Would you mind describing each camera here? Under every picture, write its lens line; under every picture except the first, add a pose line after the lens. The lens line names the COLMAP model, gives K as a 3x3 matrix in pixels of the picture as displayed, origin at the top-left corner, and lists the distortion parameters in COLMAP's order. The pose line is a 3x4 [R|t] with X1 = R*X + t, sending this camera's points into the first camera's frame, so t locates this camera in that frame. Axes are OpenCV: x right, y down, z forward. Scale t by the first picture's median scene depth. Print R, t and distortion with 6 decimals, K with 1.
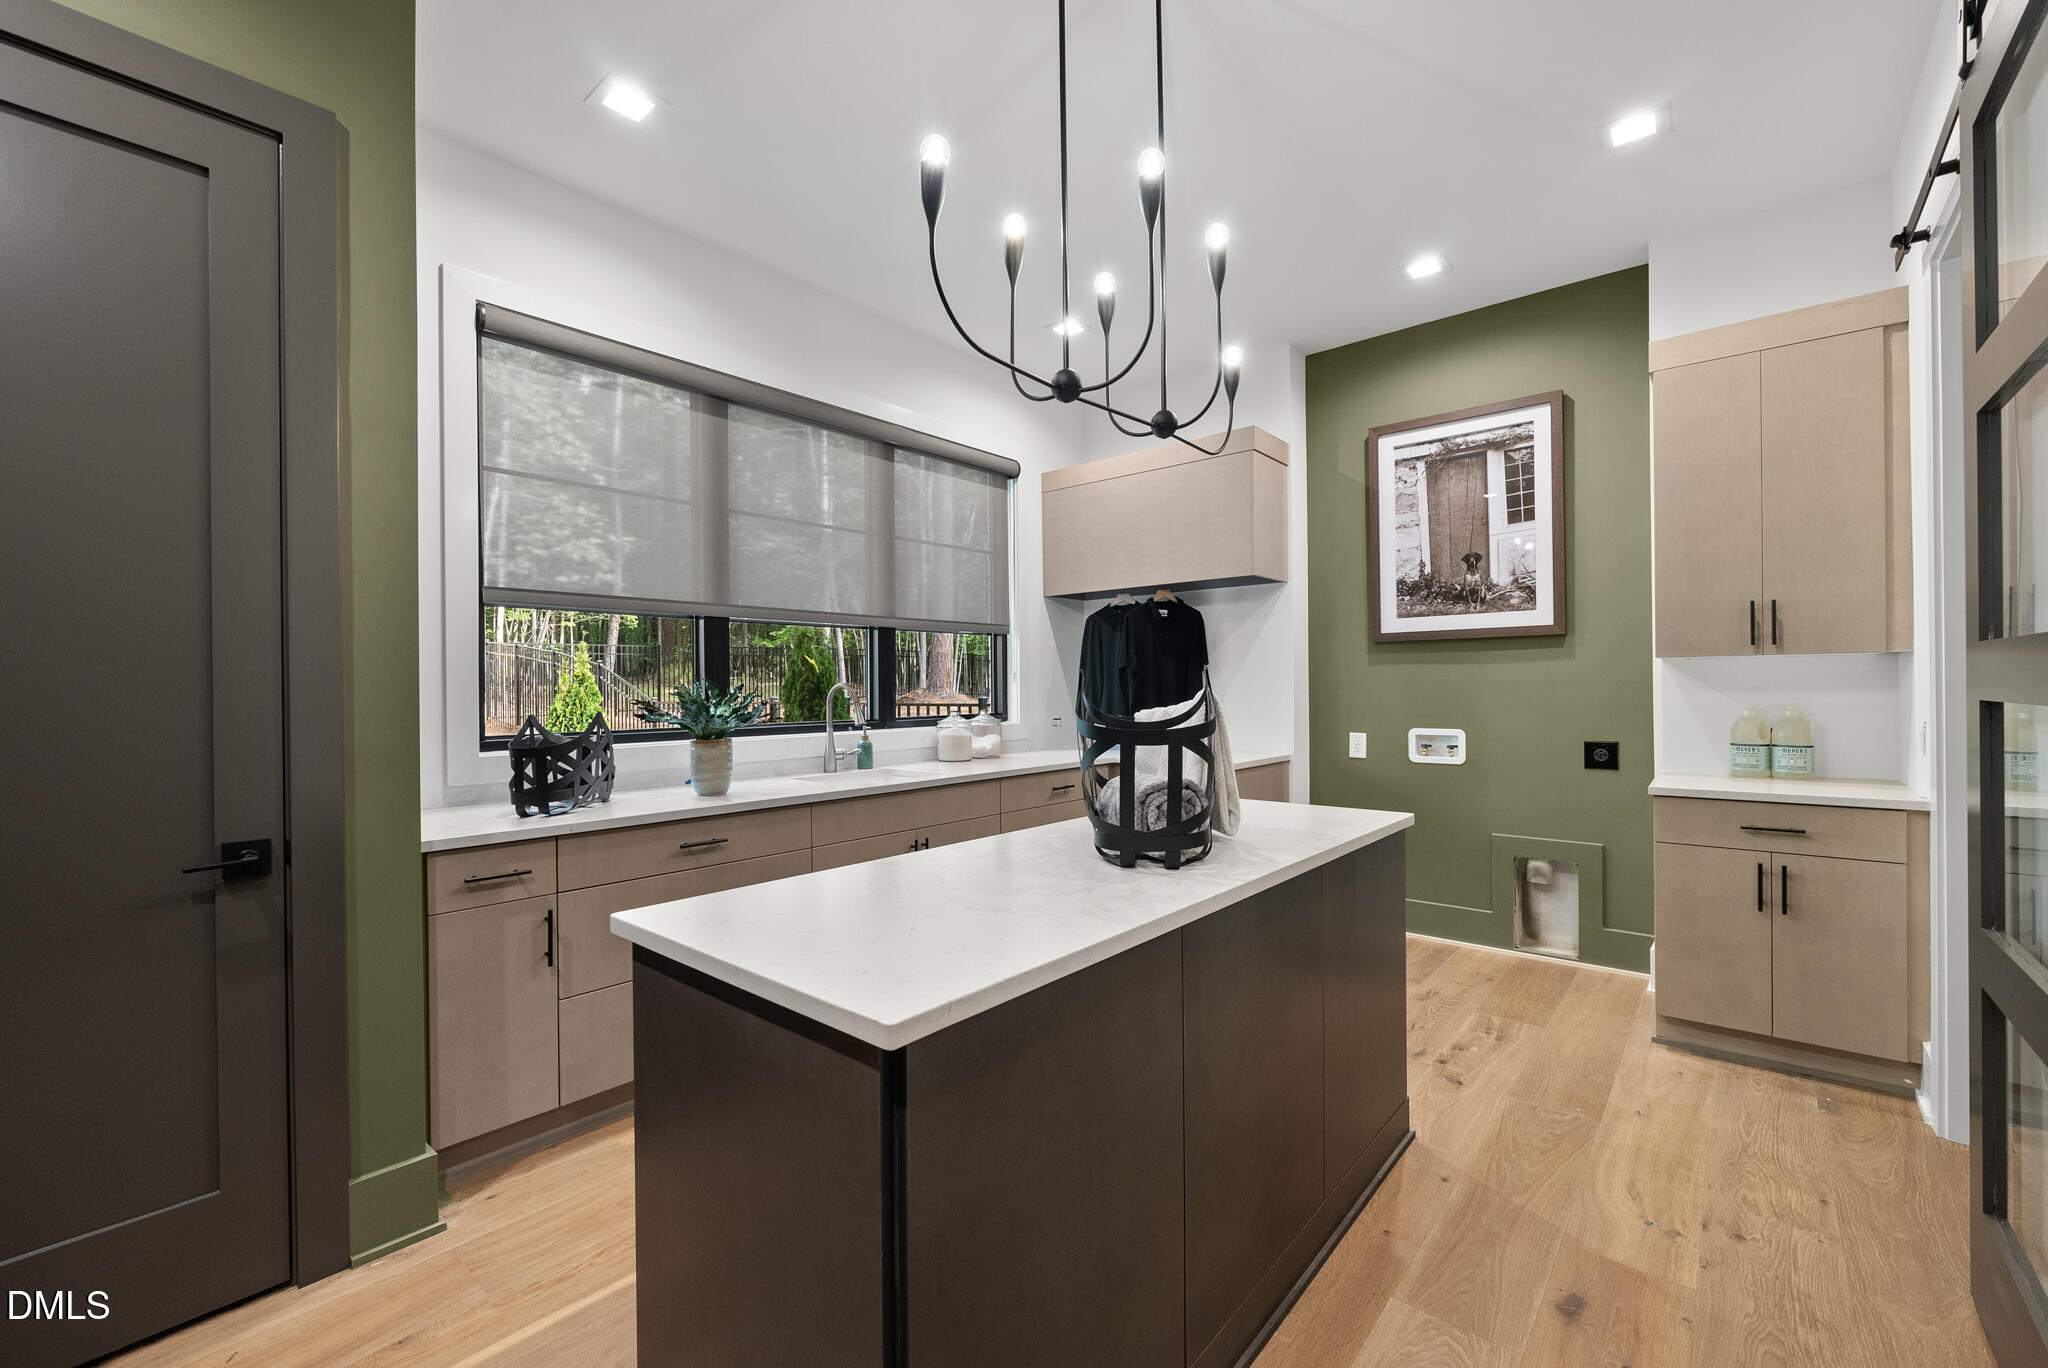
lens RADIAL K [[831.1, 0, 1028.9], [0, 831.1, 683.7], [0, 0, 1]] dist [0.000202, 0.000018]
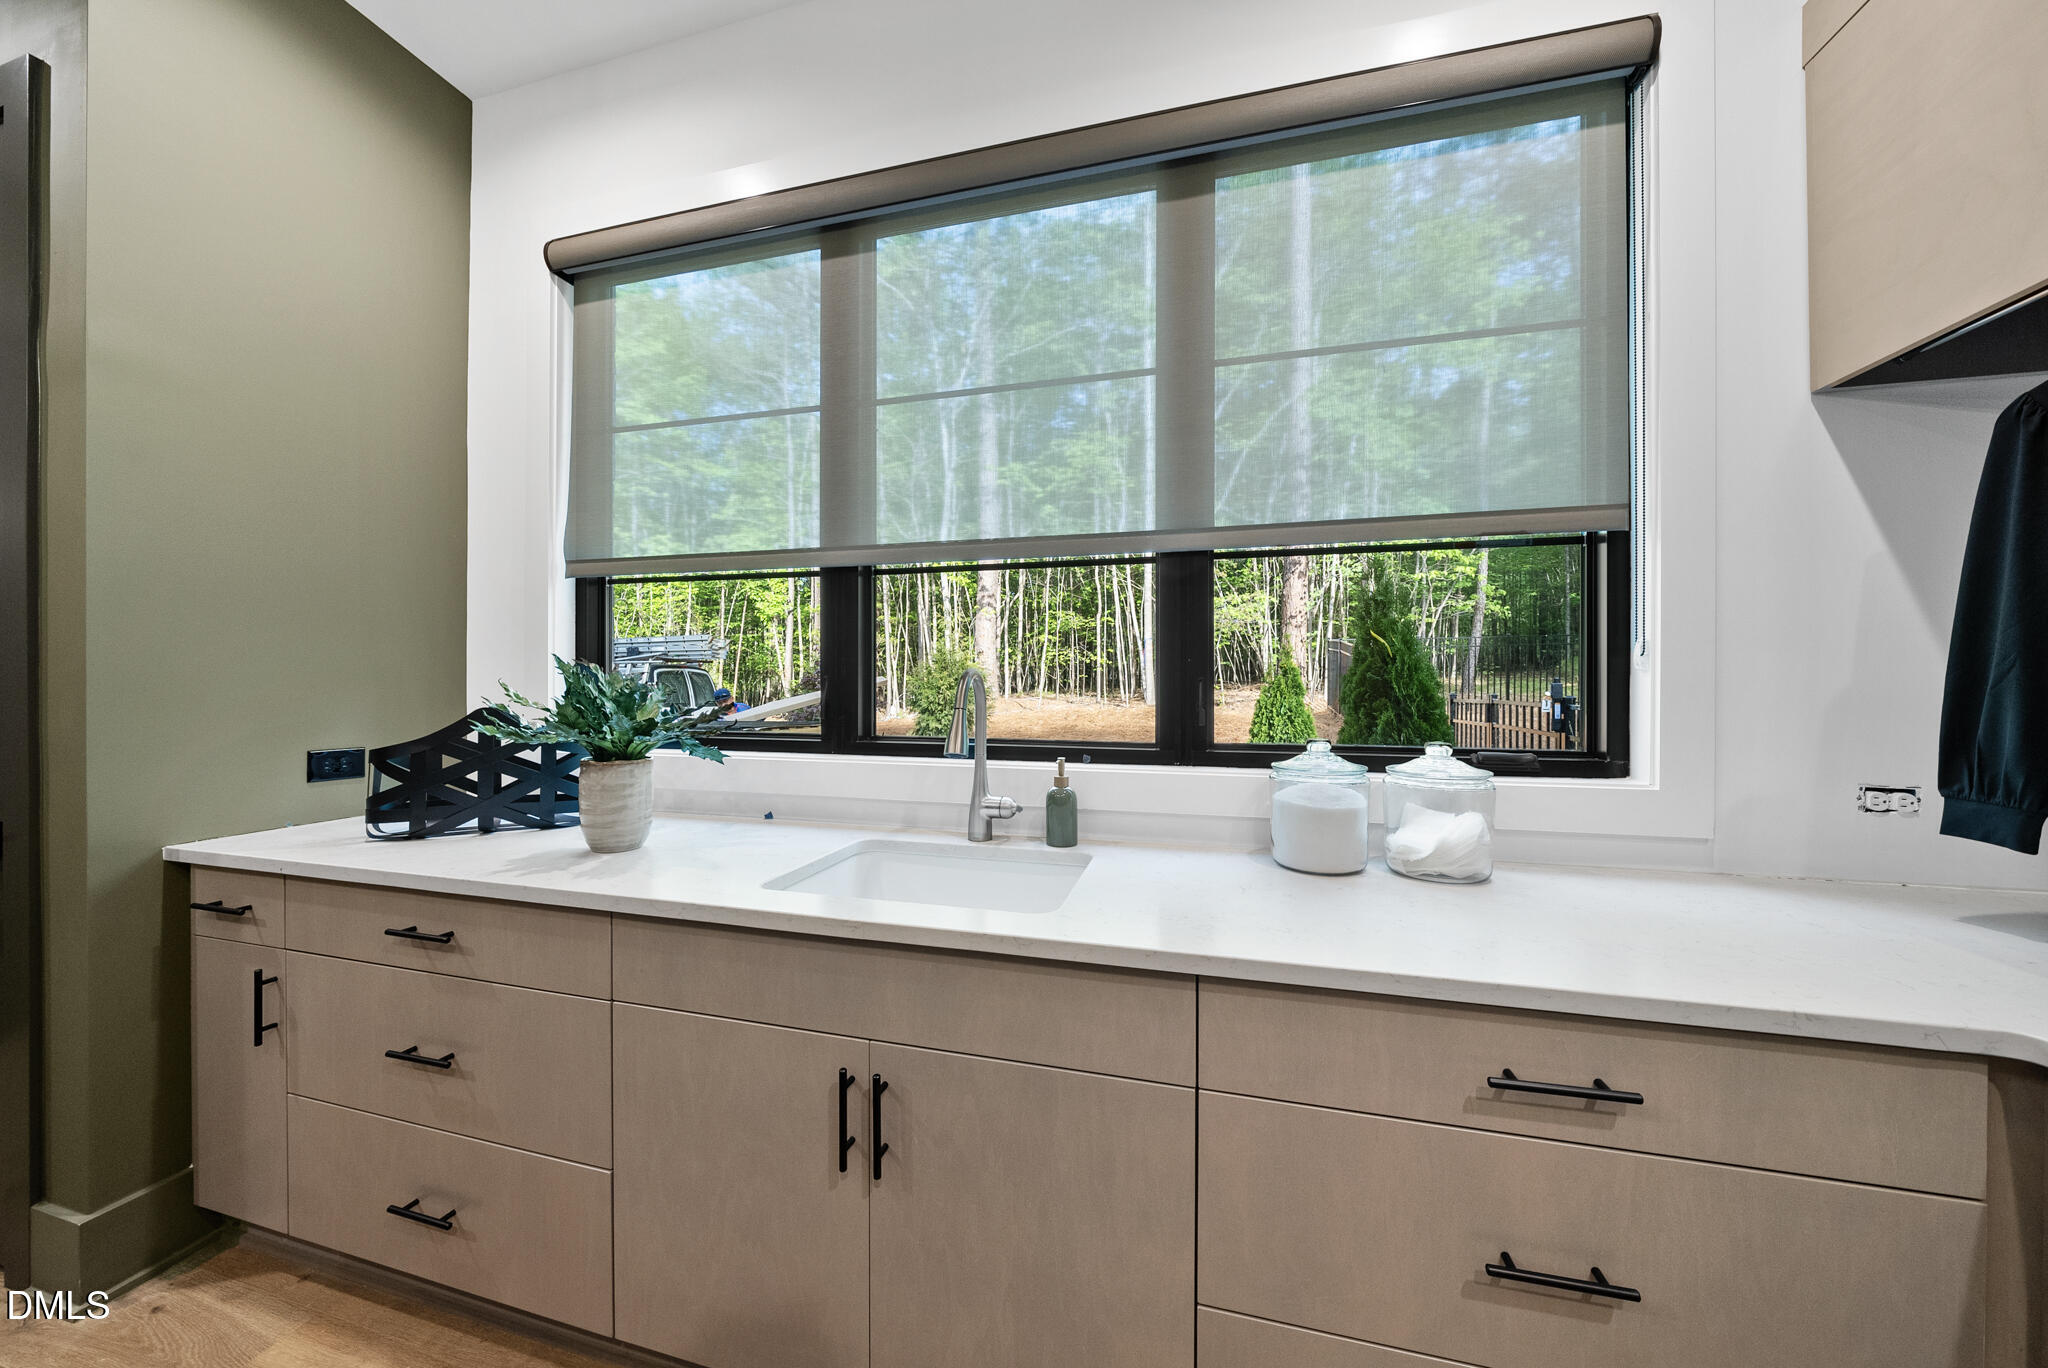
lens RADIAL K [[698.4, 0, 1024.4], [0, 698.4, 685.6], [0, 0, 1]] dist [-0.008287, 0.000531]
pose [[0.440637, 0.021414, -0.897430, 0.157293], [-0.008580, 0.999770, 0.019643, 0.000857], [0.897644, -0.000955, 0.440720, 0.778659]]
